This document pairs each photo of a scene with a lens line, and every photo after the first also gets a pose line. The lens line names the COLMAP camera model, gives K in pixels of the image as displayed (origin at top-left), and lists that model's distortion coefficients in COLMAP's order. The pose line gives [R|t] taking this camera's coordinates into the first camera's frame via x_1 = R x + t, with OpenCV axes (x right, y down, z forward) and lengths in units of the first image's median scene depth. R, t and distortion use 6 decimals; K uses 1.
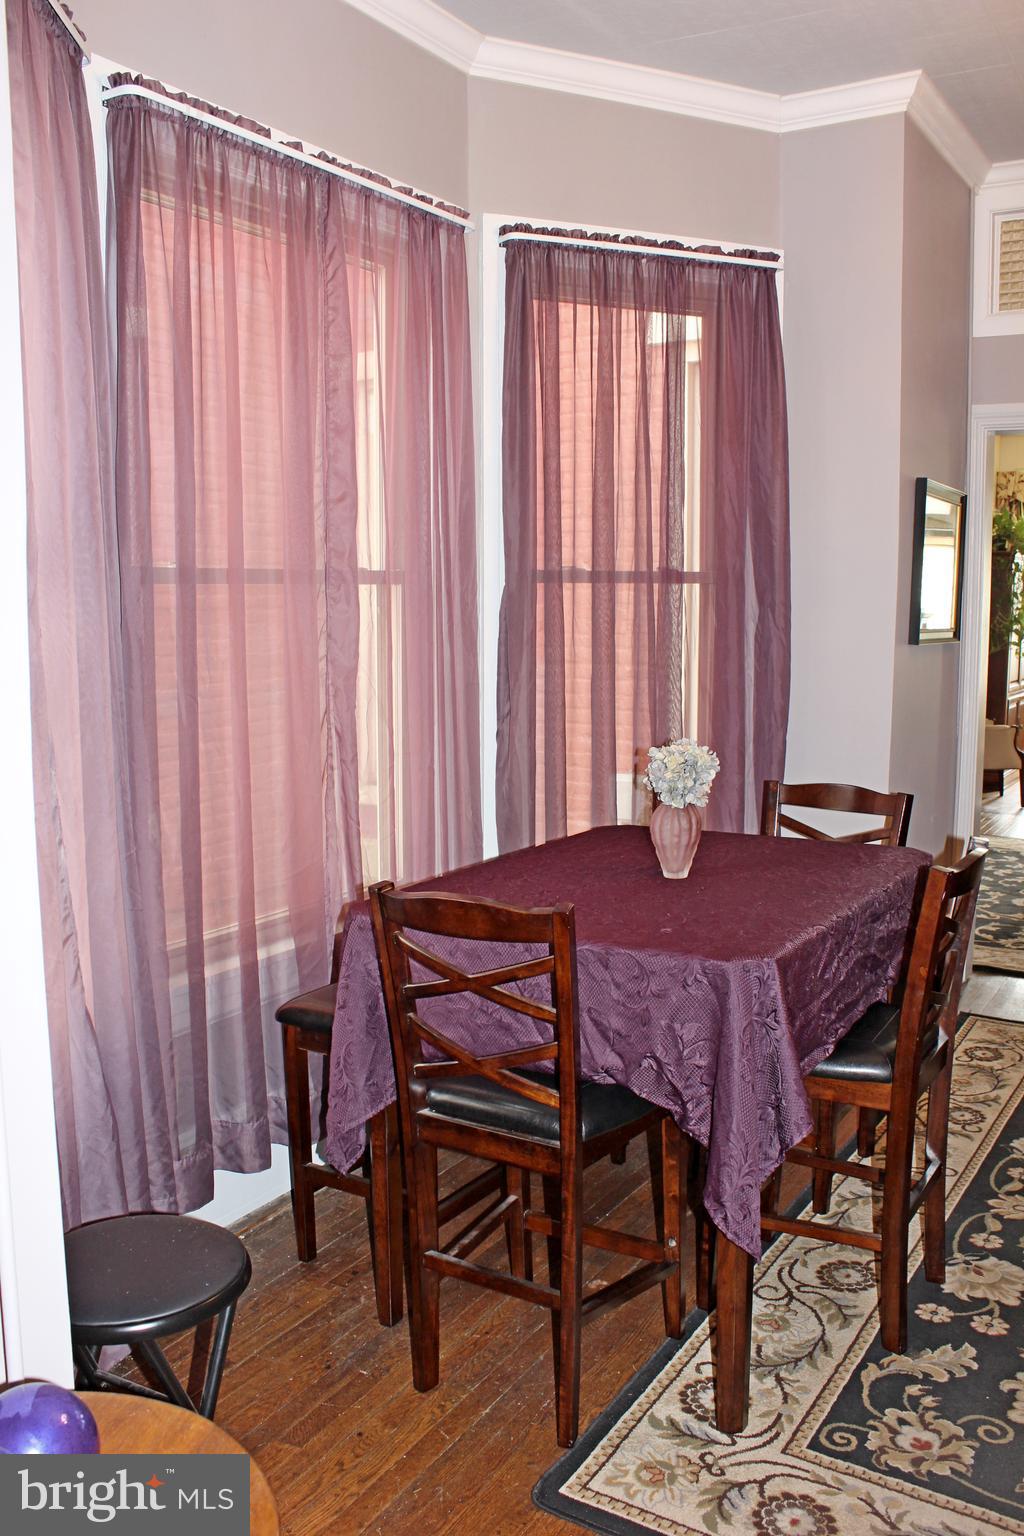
lens RADIAL K [[1309.6, 0, 512.0], [0, 1309.6, 768.0], [0, 0, 1]] dist [-0.161707, 0.168676]
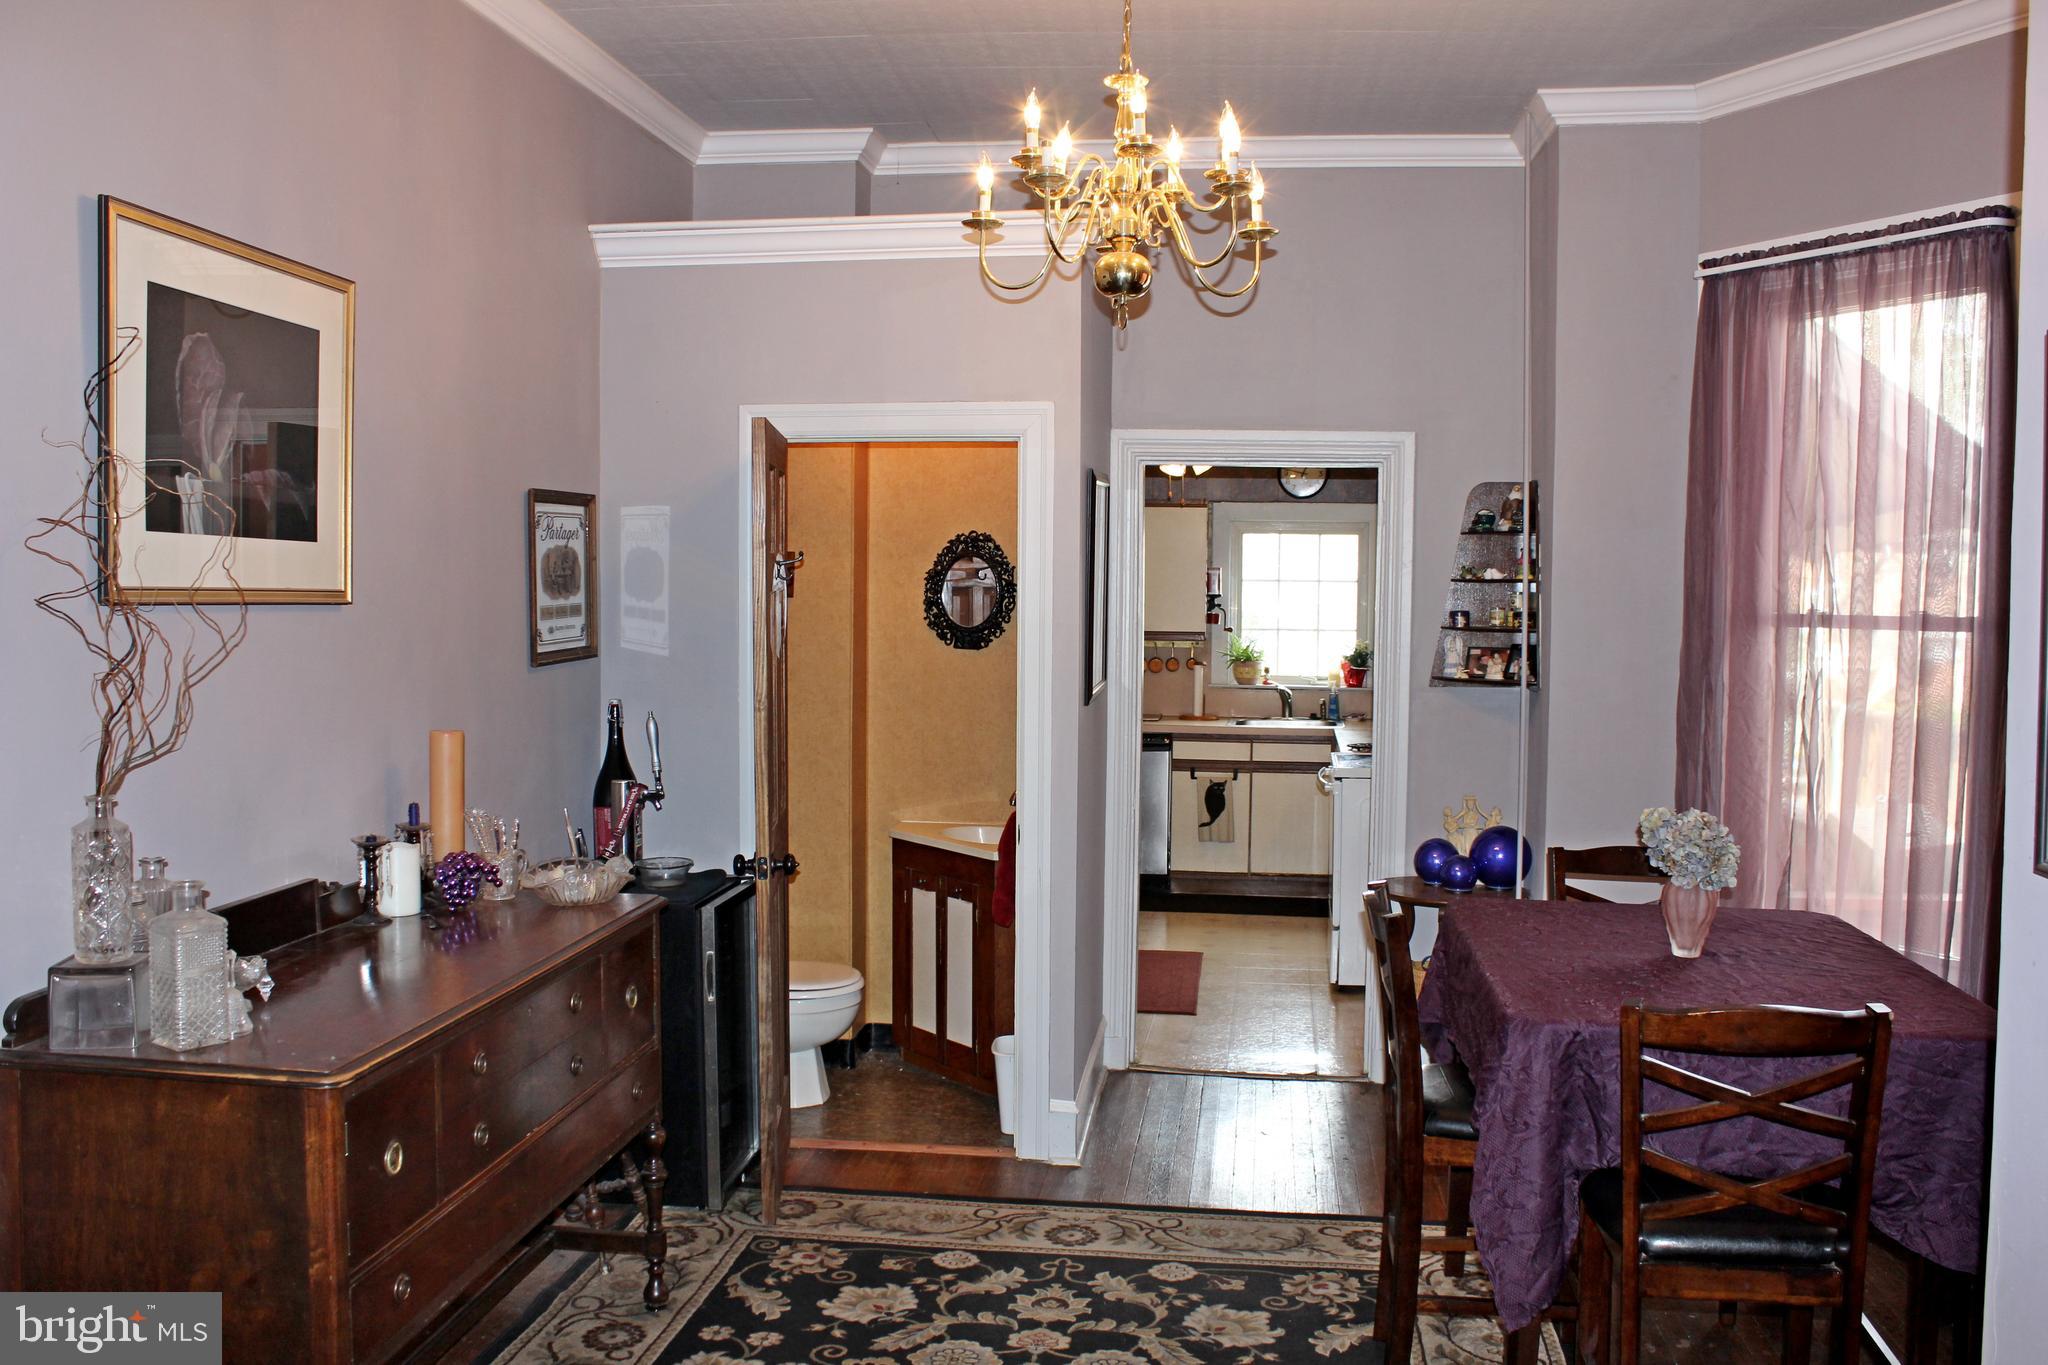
lens RADIAL K [[1746.2, 0, 1024.0], [0, 1746.2, 682.5], [0, 0, 1]] dist [-0.161707, 0.168676]
pose [[-0.914873, 0.006689, -0.403687, 1.242660], [-0.068144, 0.982960, 0.170720, -0.325875], [0.397951, 0.183696, -0.898828, 2.230104]]
